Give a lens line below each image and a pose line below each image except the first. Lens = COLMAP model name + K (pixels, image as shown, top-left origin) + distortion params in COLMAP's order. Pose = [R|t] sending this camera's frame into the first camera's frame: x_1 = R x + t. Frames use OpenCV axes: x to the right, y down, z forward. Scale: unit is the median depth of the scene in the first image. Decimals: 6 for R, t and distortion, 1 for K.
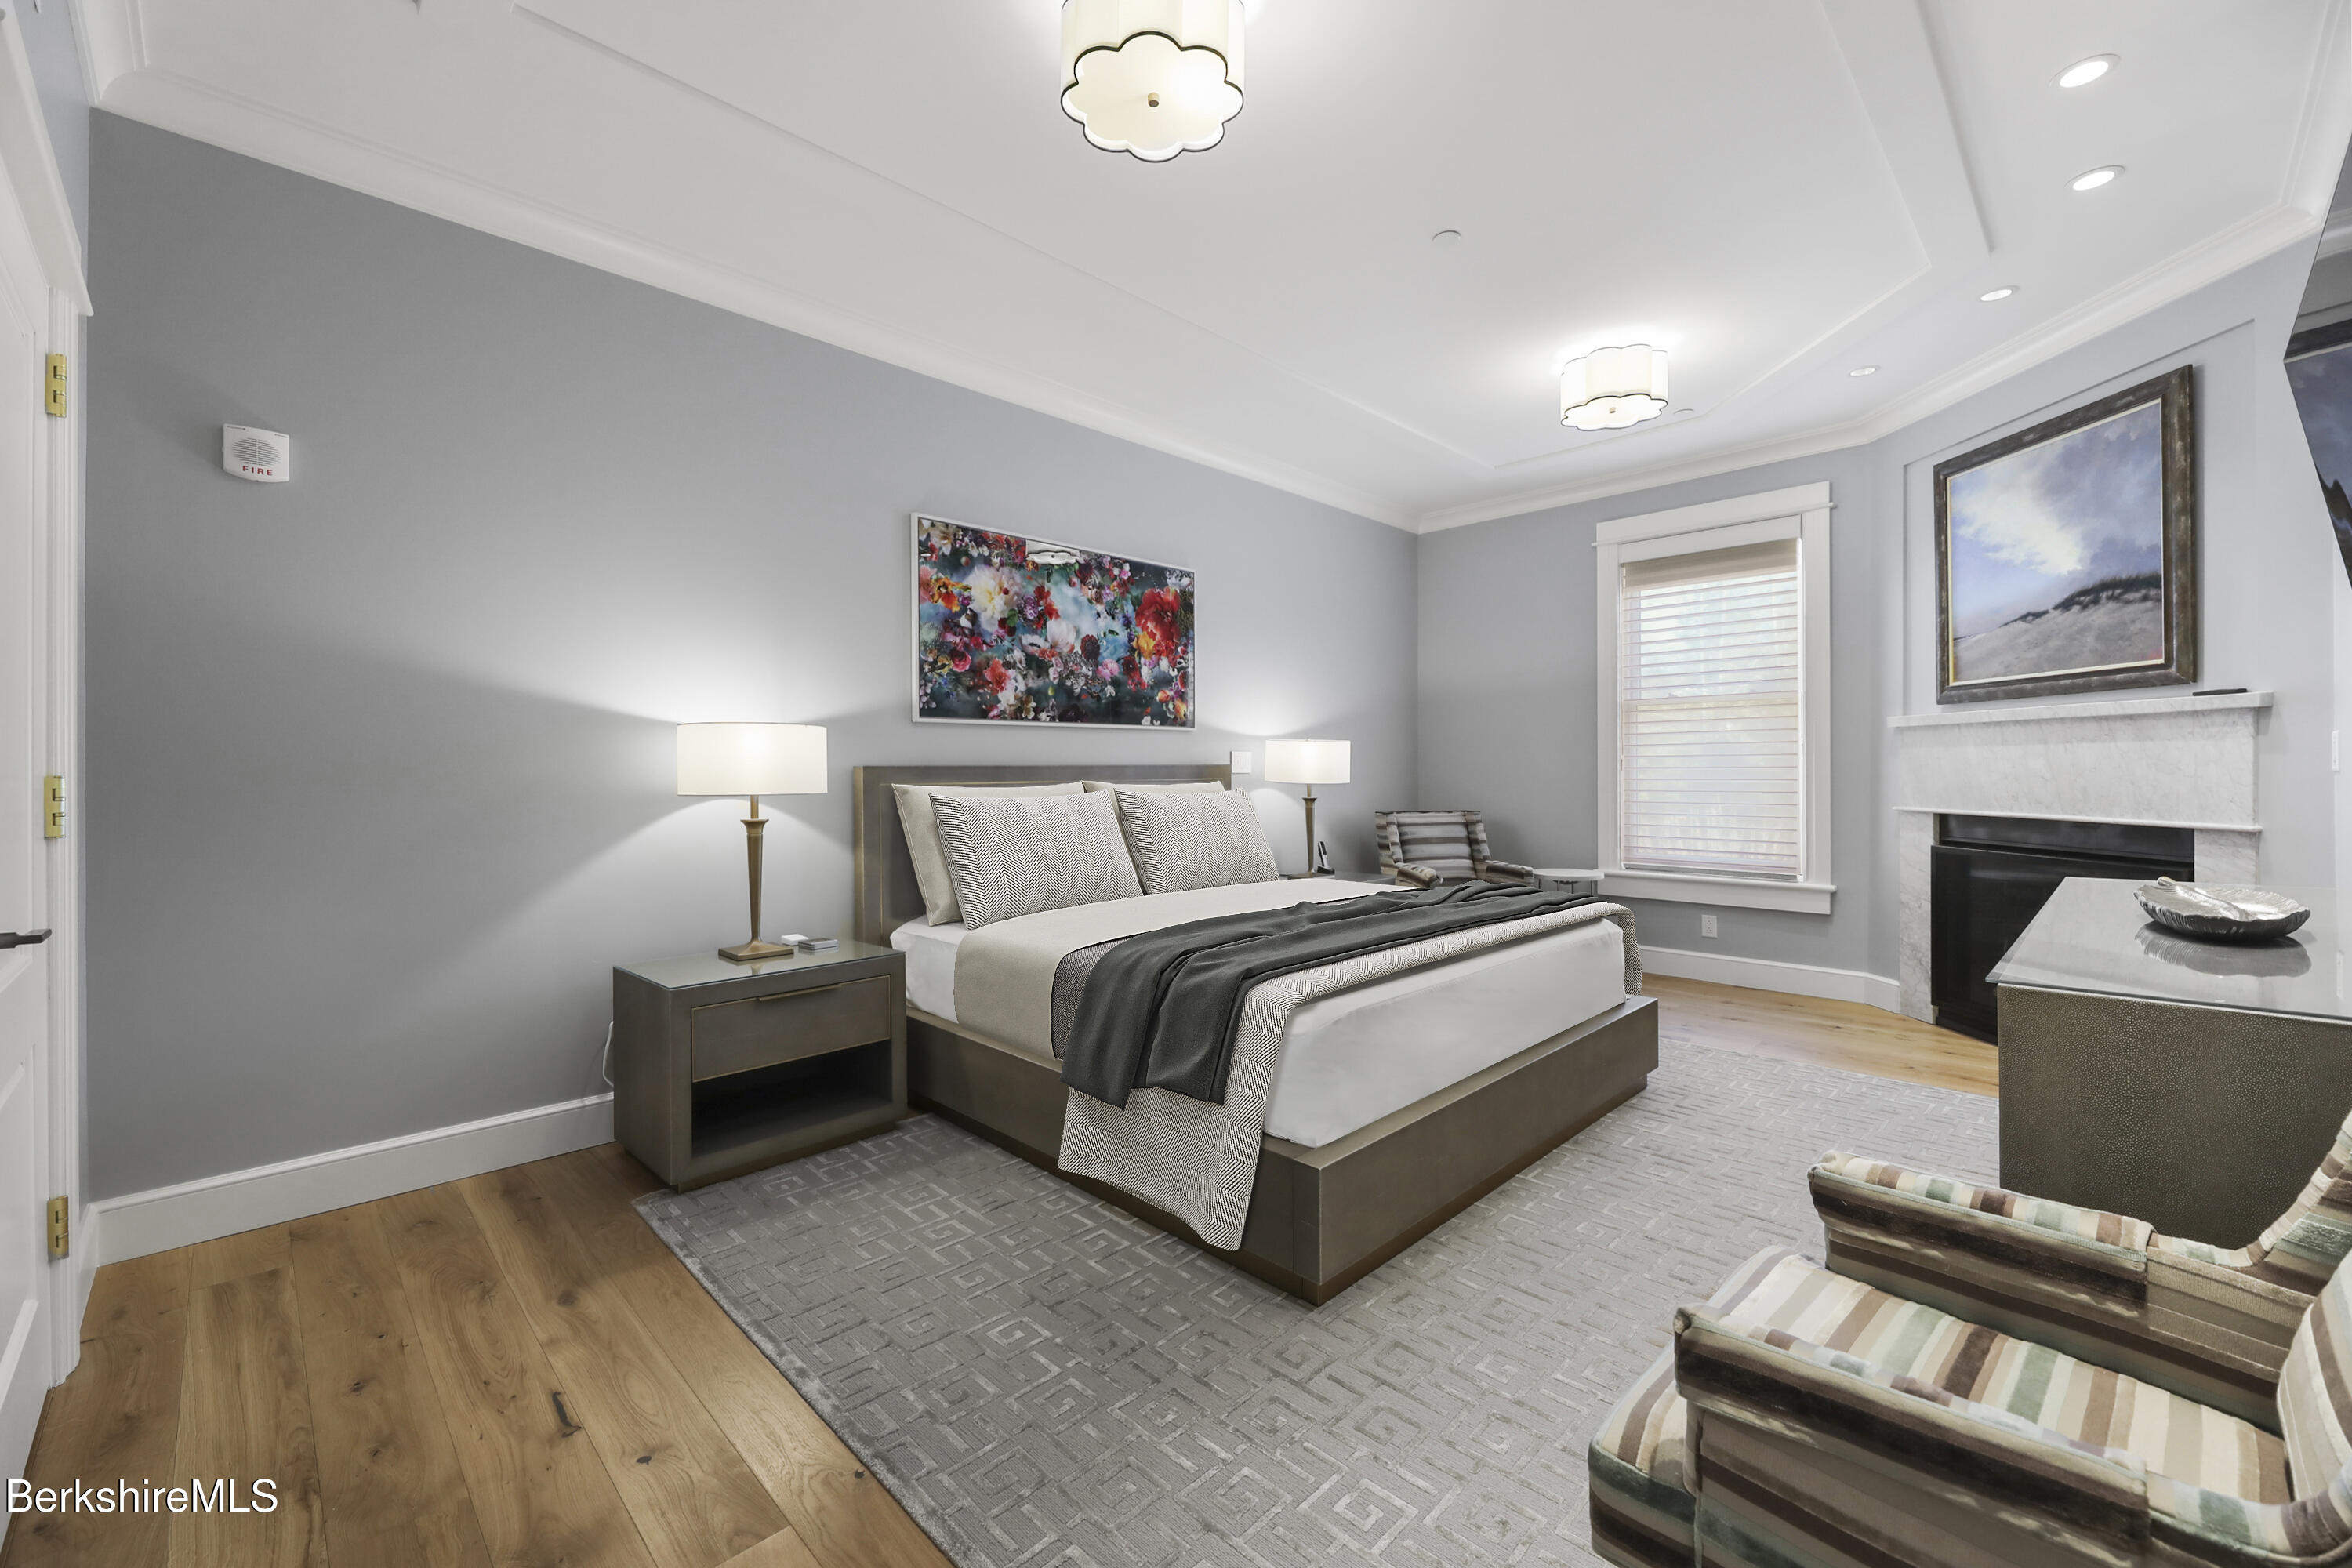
lens RADIAL K [[957.9, 0, 1157.8], [0, 957.9, 770.7], [0, 0, 1]] dist [0.007752, -0.003136]
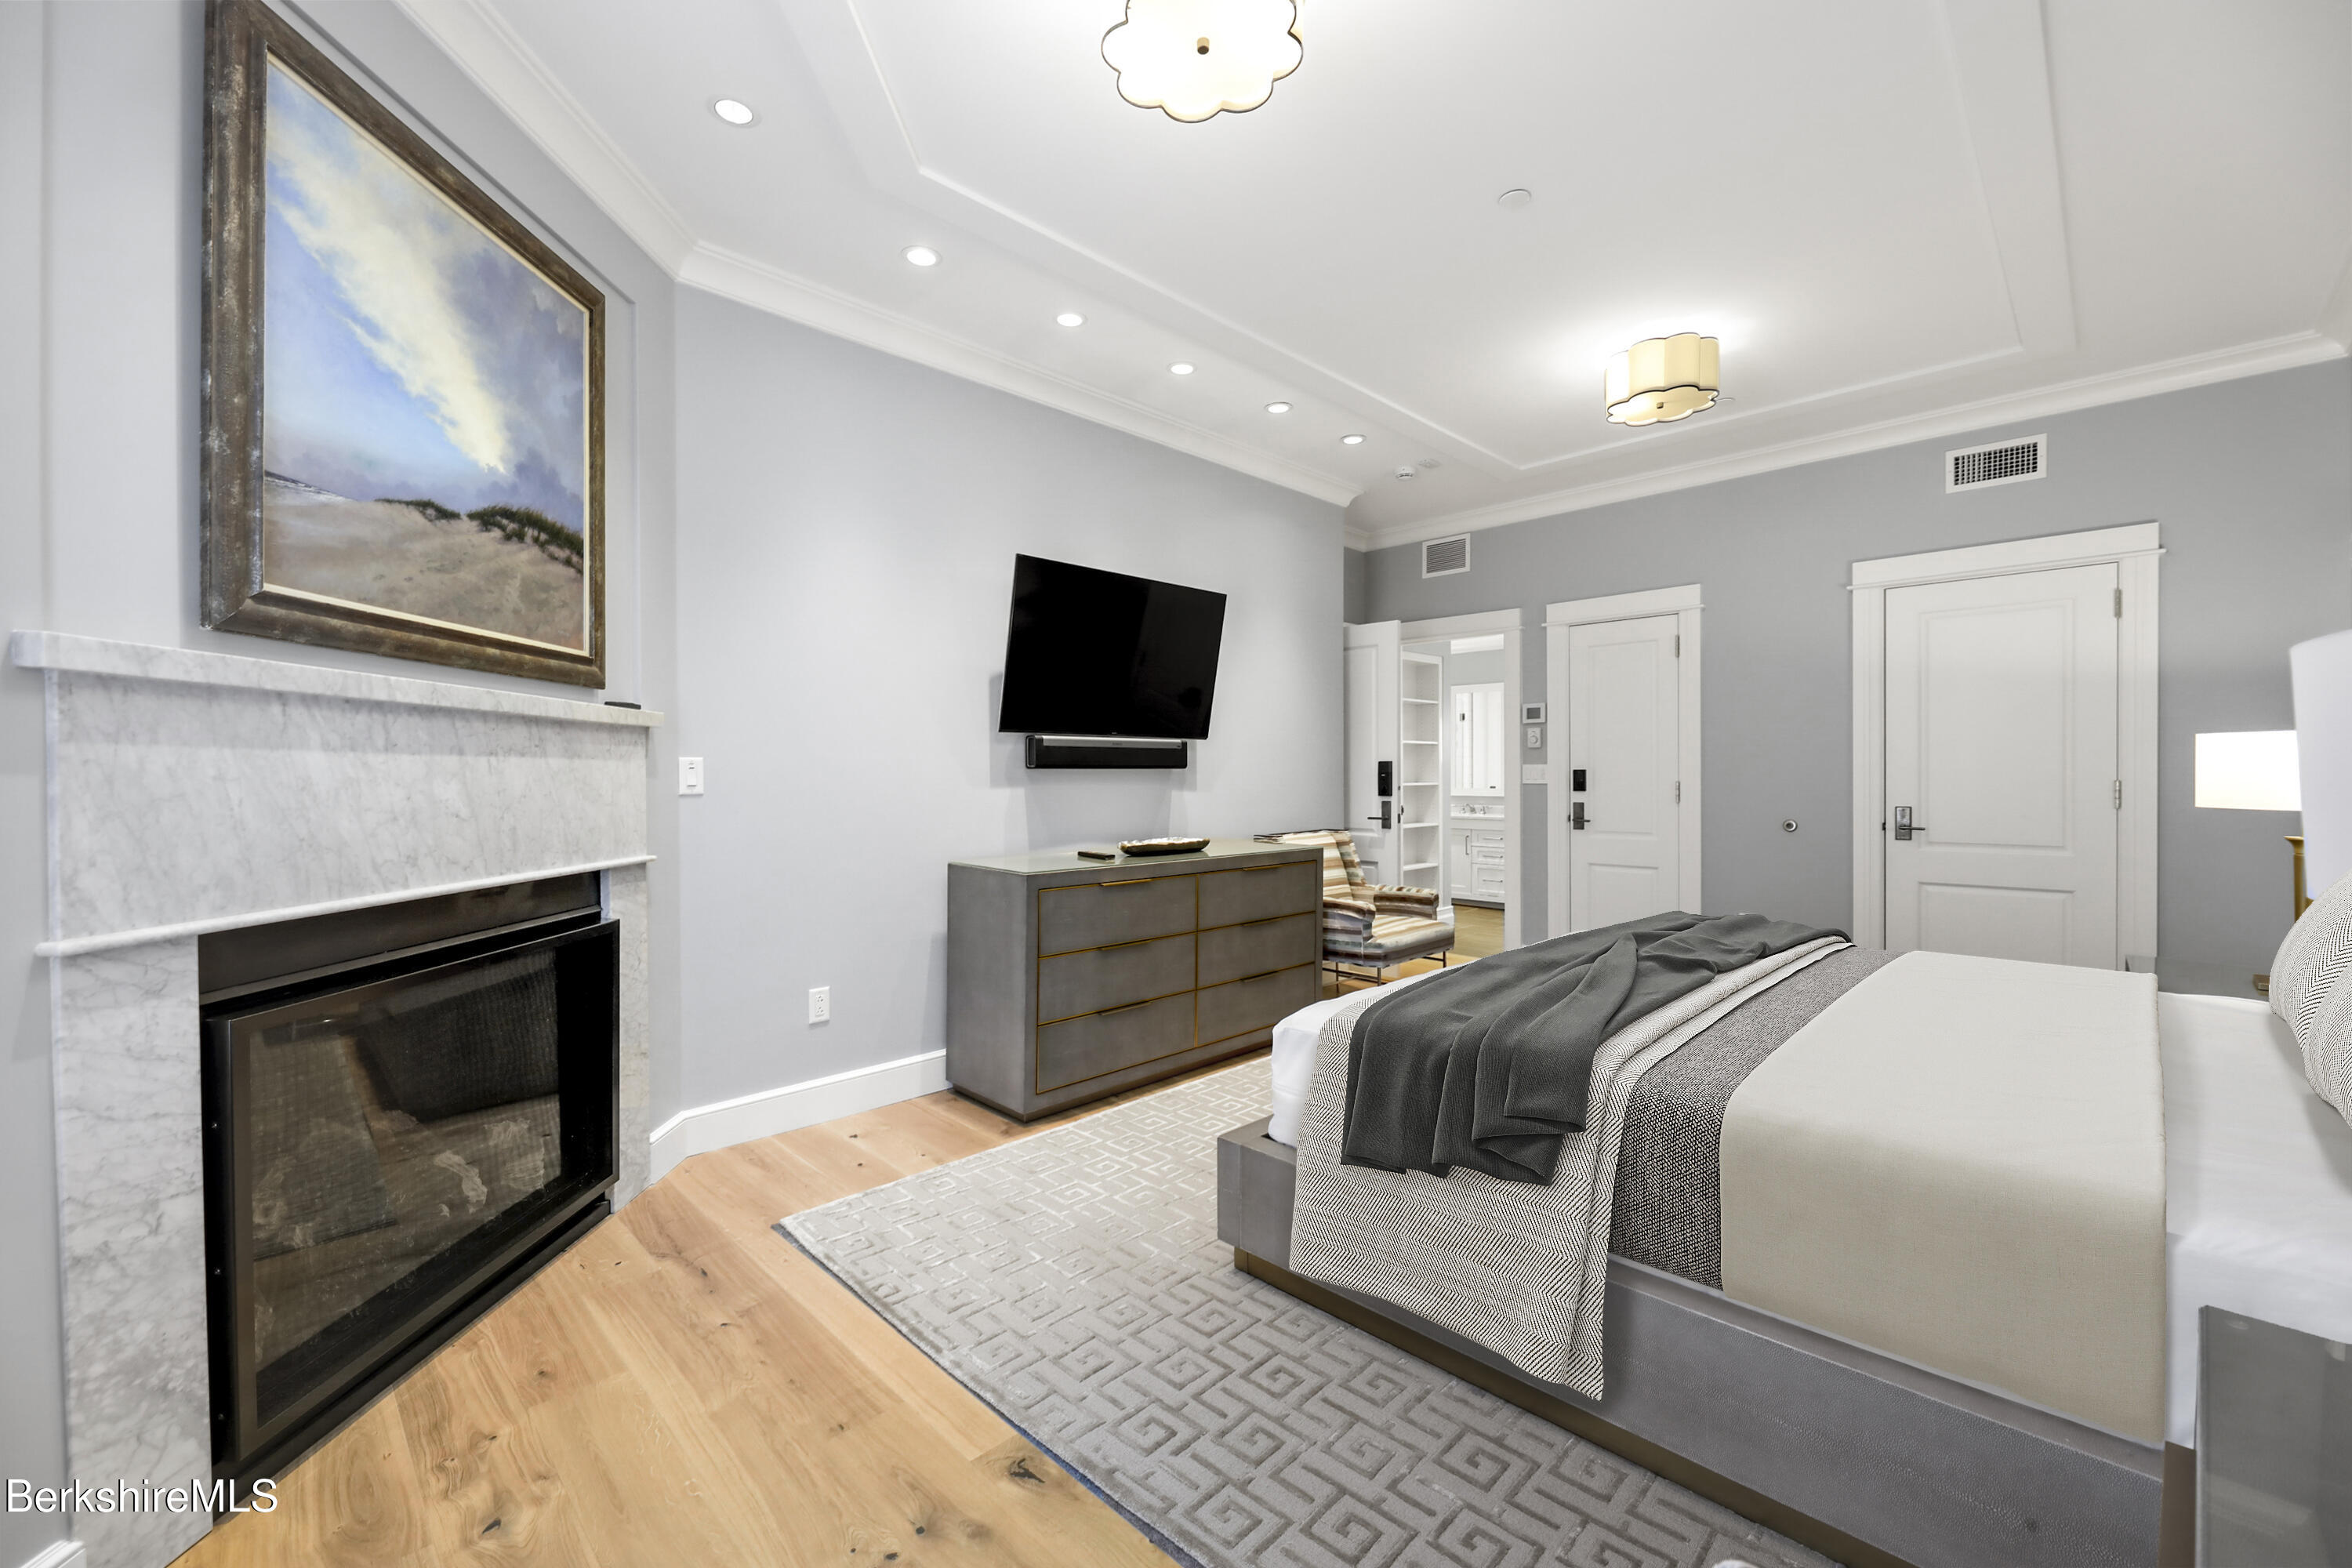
lens RADIAL K [[957.9, 0, 1167.3], [0, 957.9, 784.7], [0, 0, 1]] dist [0.007752, -0.003136]
pose [[-0.999879, 0.010986, -0.011033, 0.528383], [0.010868, 0.999884, 0.010679, -0.012346], [0.011149, 0.010558, -0.999882, 1.570814]]
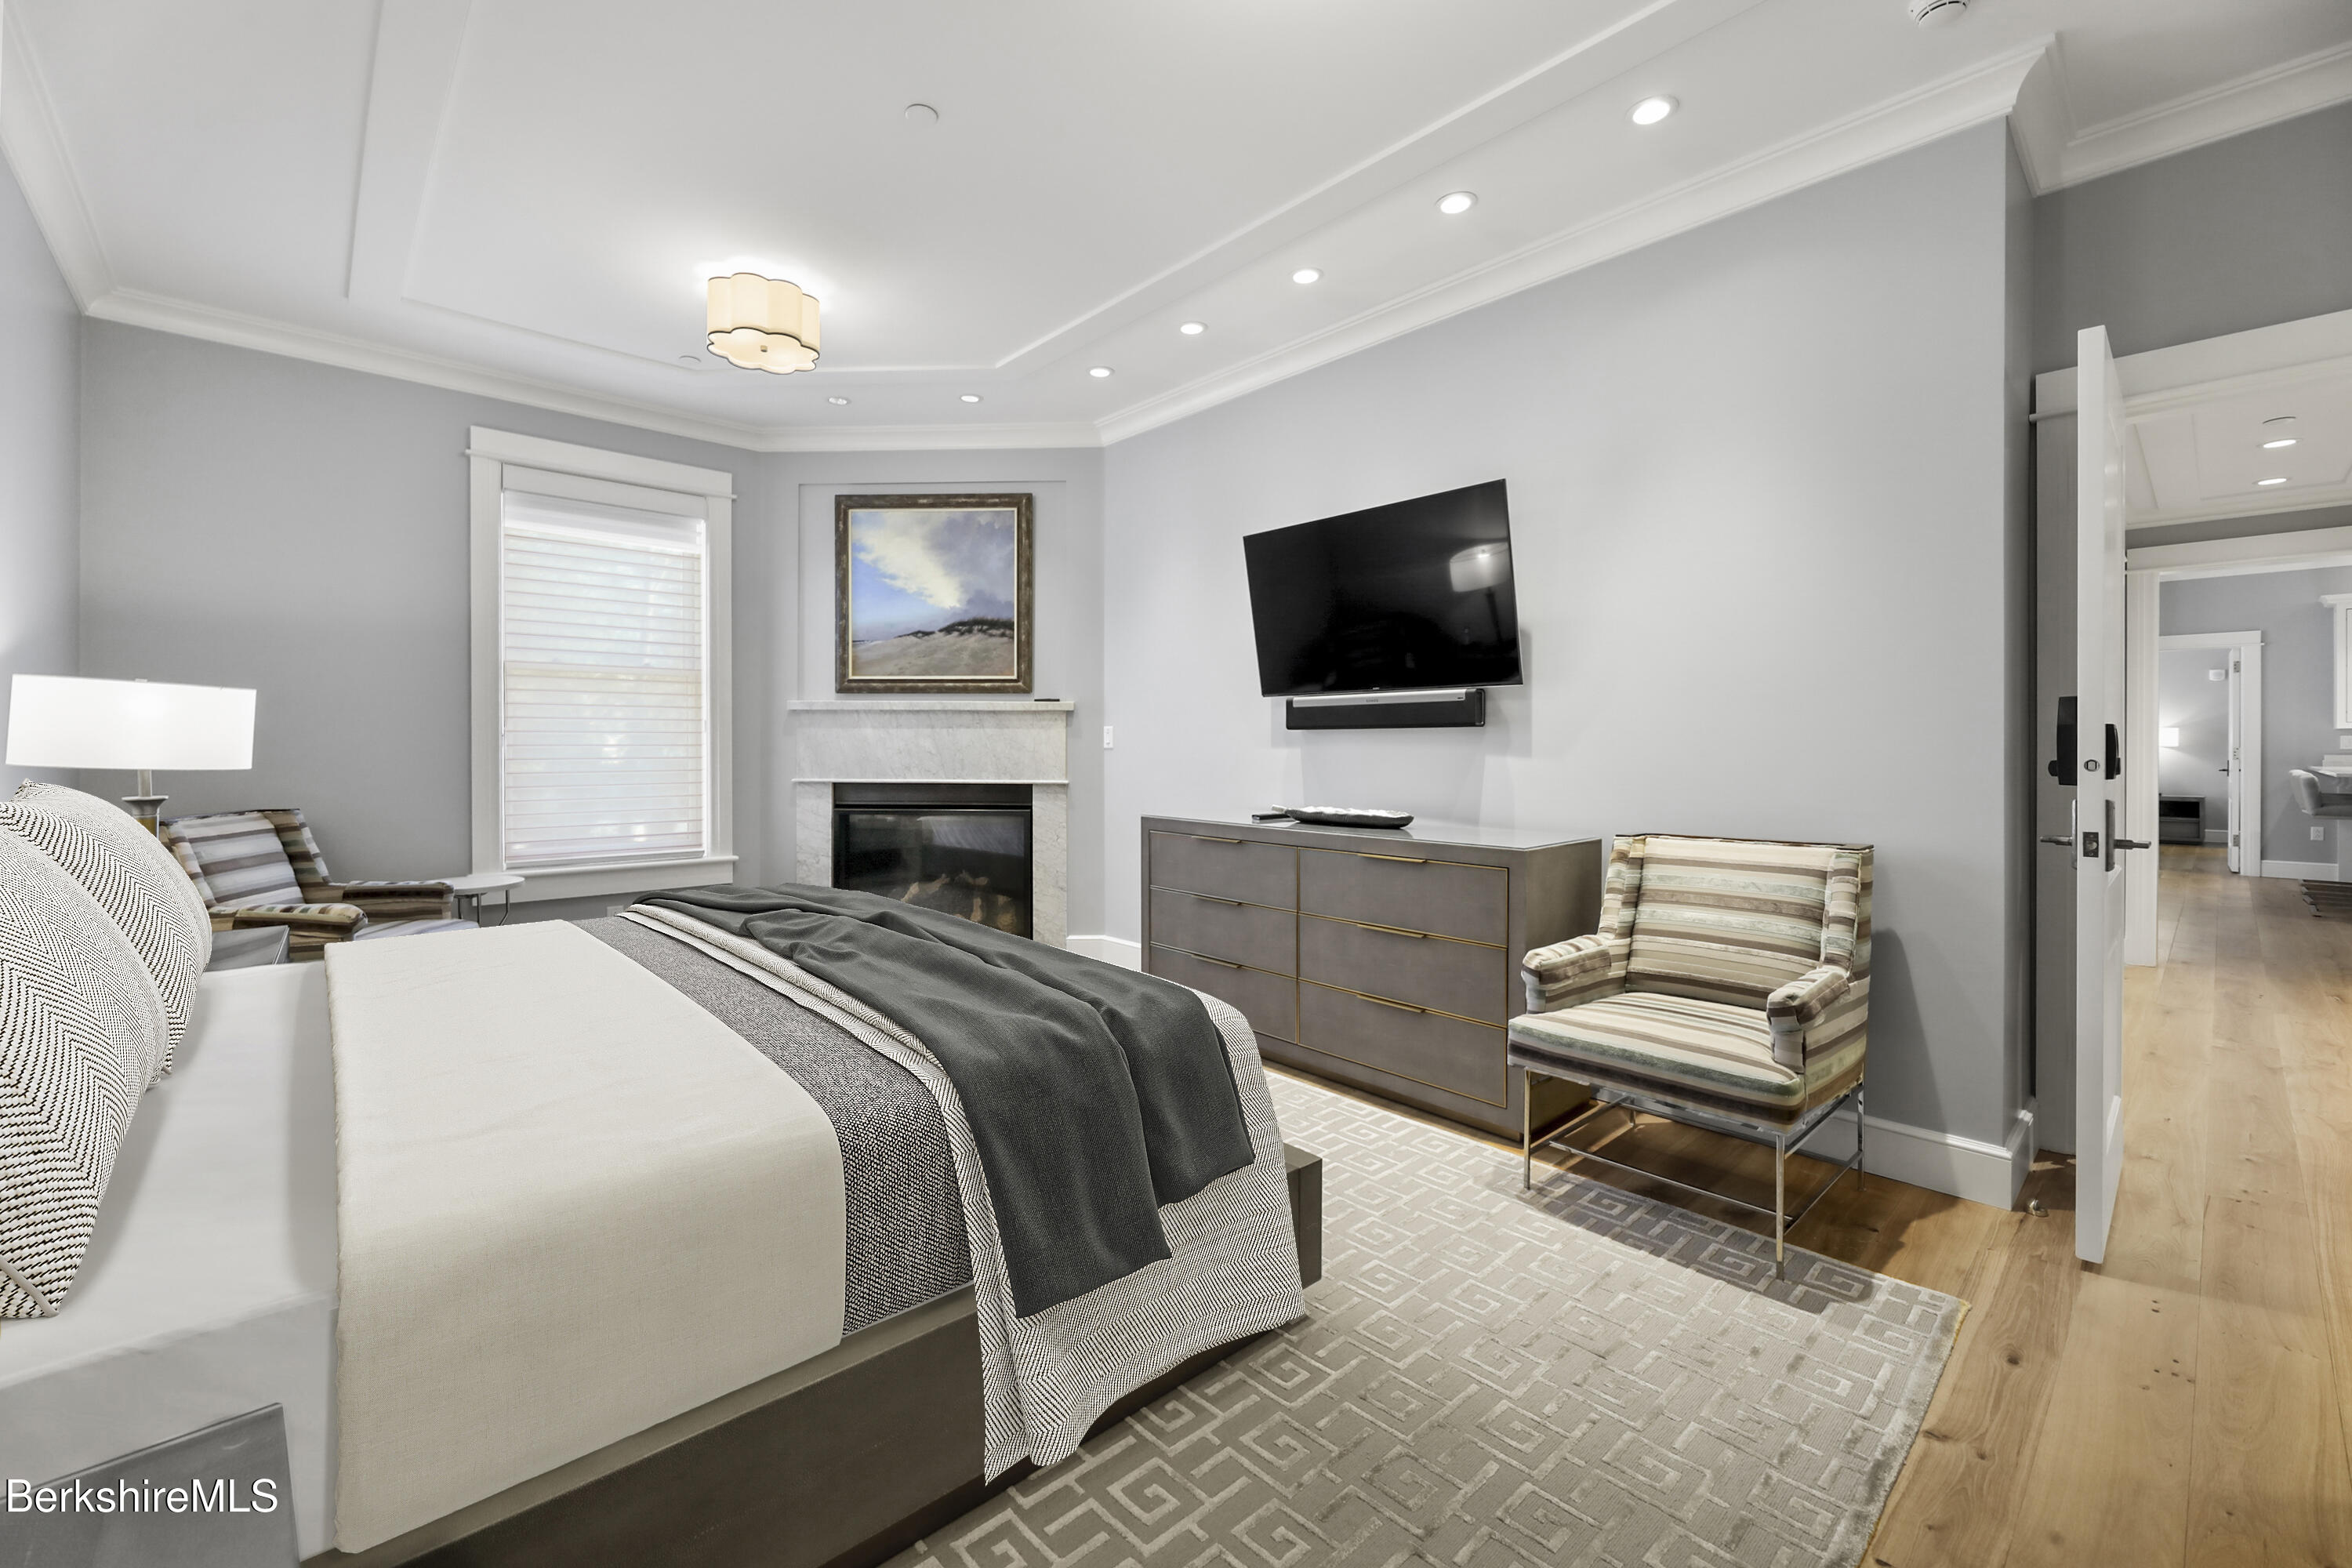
lens RADIAL K [[957.9, 0, 1160.0], [0, 957.9, 761.4], [0, 0, 1]] dist [0.007752, -0.003136]
pose [[0.037487, -0.009802, 0.999249, -0.441001], [-0.000873, 0.999951, 0.009842, 0.005685], [-0.999297, -0.001241, 0.037476, 0.629117]]
